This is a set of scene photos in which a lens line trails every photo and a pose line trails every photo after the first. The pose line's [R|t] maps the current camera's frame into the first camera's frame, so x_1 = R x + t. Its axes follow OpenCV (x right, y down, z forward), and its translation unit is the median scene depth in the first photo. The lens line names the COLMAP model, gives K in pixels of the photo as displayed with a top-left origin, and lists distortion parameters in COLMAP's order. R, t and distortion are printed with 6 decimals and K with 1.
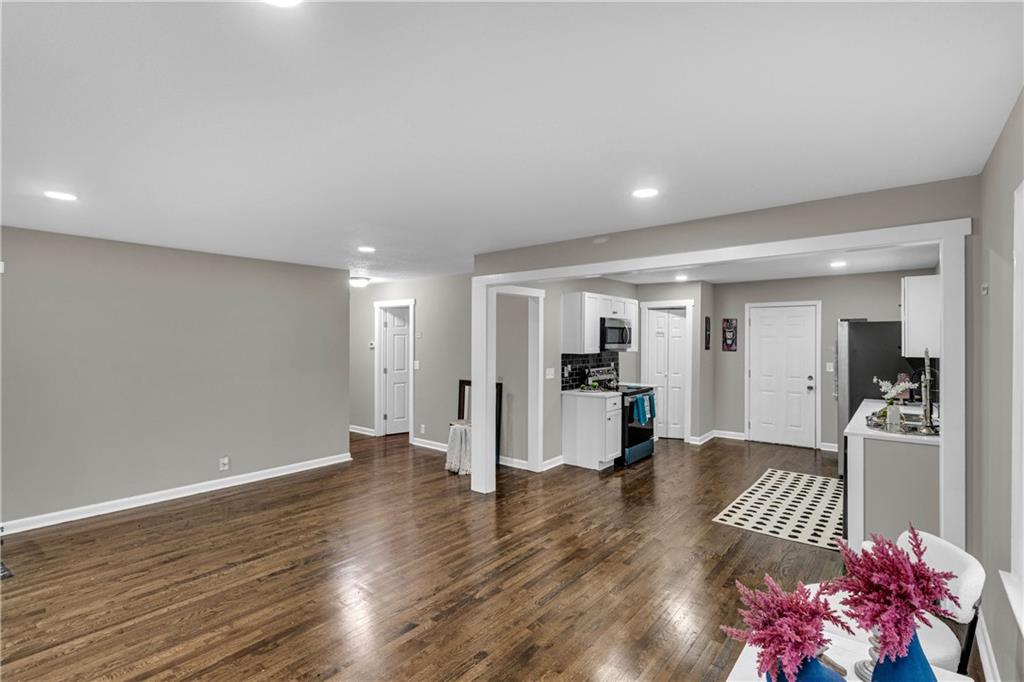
lens RADIAL K [[480.4, 0, 514.6], [0, 480.4, 339.0], [0, 0, 1]] dist [0.000442, -0.000051]
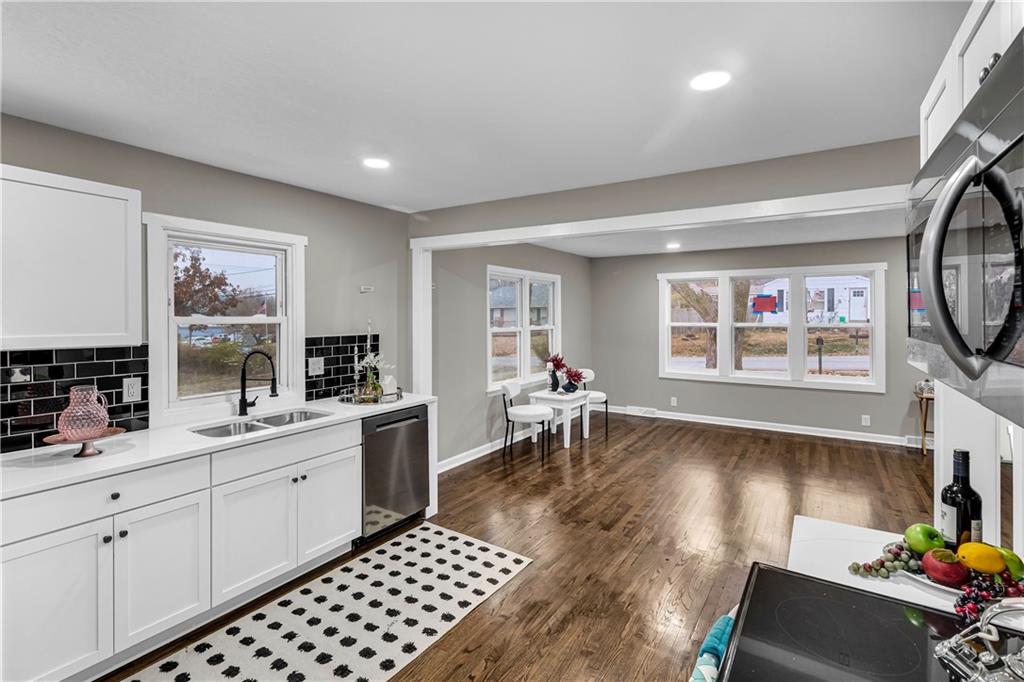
lens RADIAL K [[479.3, 0, 510.4], [0, 479.3, 324.1], [0, 0, 1]] dist [0.000965, 0.000231]
pose [[-0.994056, 0.001714, -0.108858, 0.352390], [-0.000067, 0.999866, 0.016351, 0.004326], [0.108871, 0.016261, -0.993923, 1.152807]]
